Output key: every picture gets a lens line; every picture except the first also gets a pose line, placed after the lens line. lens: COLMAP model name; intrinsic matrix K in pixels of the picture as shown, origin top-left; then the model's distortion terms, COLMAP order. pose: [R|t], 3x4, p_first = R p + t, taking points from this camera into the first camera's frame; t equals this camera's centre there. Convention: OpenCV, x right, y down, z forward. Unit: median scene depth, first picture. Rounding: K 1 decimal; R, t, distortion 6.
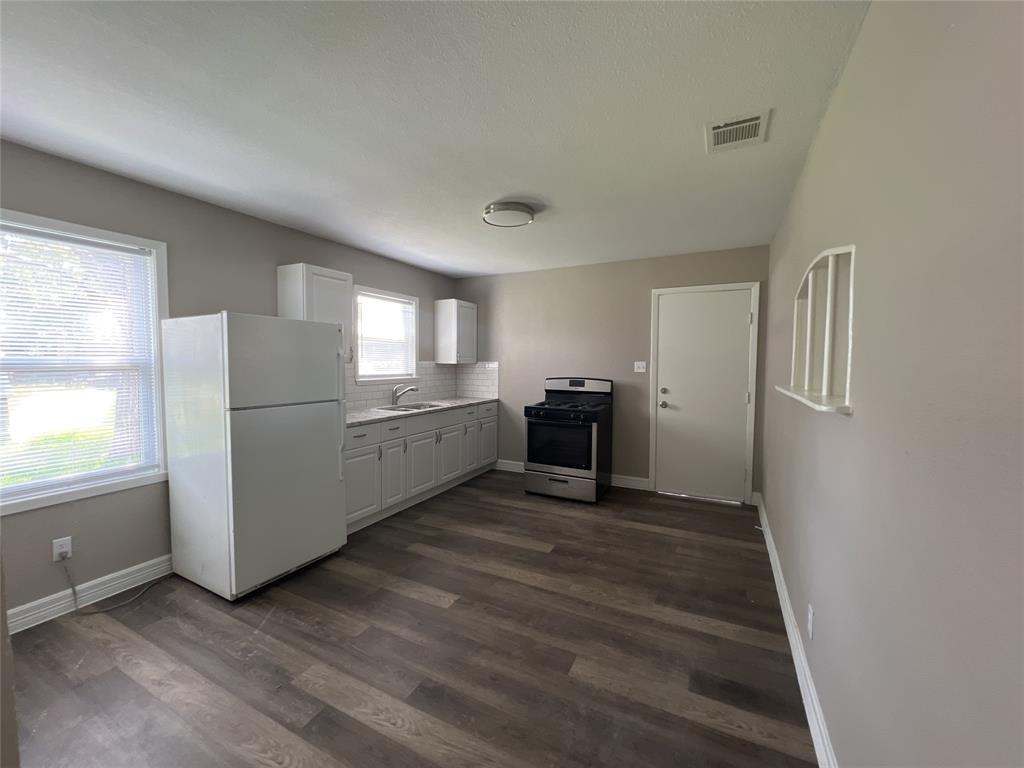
lens RADIAL K [[413.0, 0, 506.6], [0, 413.0, 383.0], [0, 0, 1]] dist [0.000194, 0.001372]
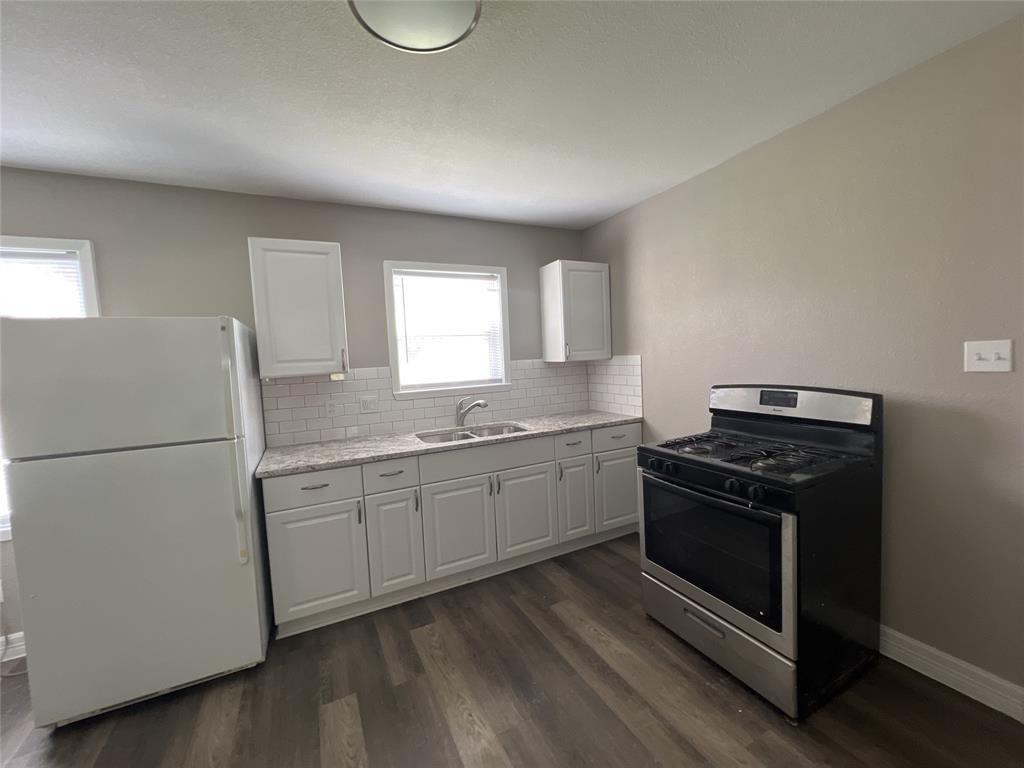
lens RADIAL K [[413.0, 0, 514.8], [0, 413.0, 380.9], [0, 0, 1]] dist [0.000194, 0.001372]
pose [[0.808917, -0.006675, -0.587885, 0.238032], [0.019900, 0.999673, 0.016031, -0.036433], [0.587586, -0.024667, 0.808786, 0.555448]]
